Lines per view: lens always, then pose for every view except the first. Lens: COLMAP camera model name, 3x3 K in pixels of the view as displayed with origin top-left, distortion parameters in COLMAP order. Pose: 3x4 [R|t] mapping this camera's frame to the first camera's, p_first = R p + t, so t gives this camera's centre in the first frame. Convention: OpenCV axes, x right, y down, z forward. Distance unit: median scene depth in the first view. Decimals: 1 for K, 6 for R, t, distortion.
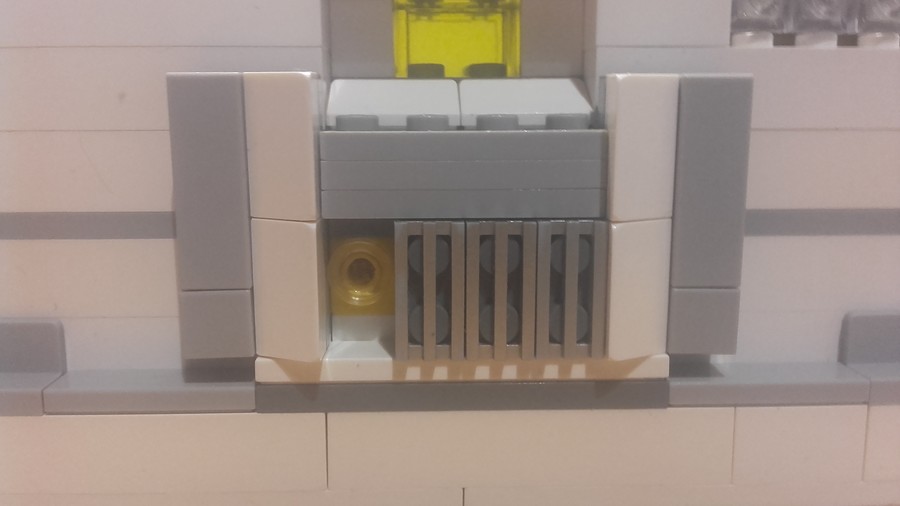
lens RADIAL K [[798.6, 0, 450.0], [0, 798.6, 253.0], [0, 0, 1]] dist [0.102791, -0.276963]
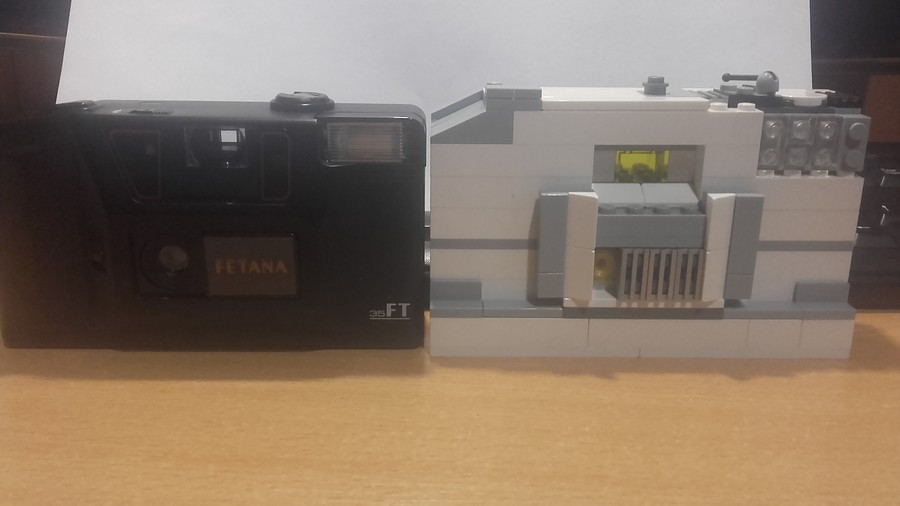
lens RADIAL K [[798.6, 0, 450.0], [0, 798.6, 253.0], [0, 0, 1]] dist [0.102791, -0.276963]
pose [[0.999739, 0.015962, -0.016323, -0.573880], [-0.013591, 0.990576, 0.136287, -0.364577], [0.018345, -0.136029, 0.990535, -1.571218]]
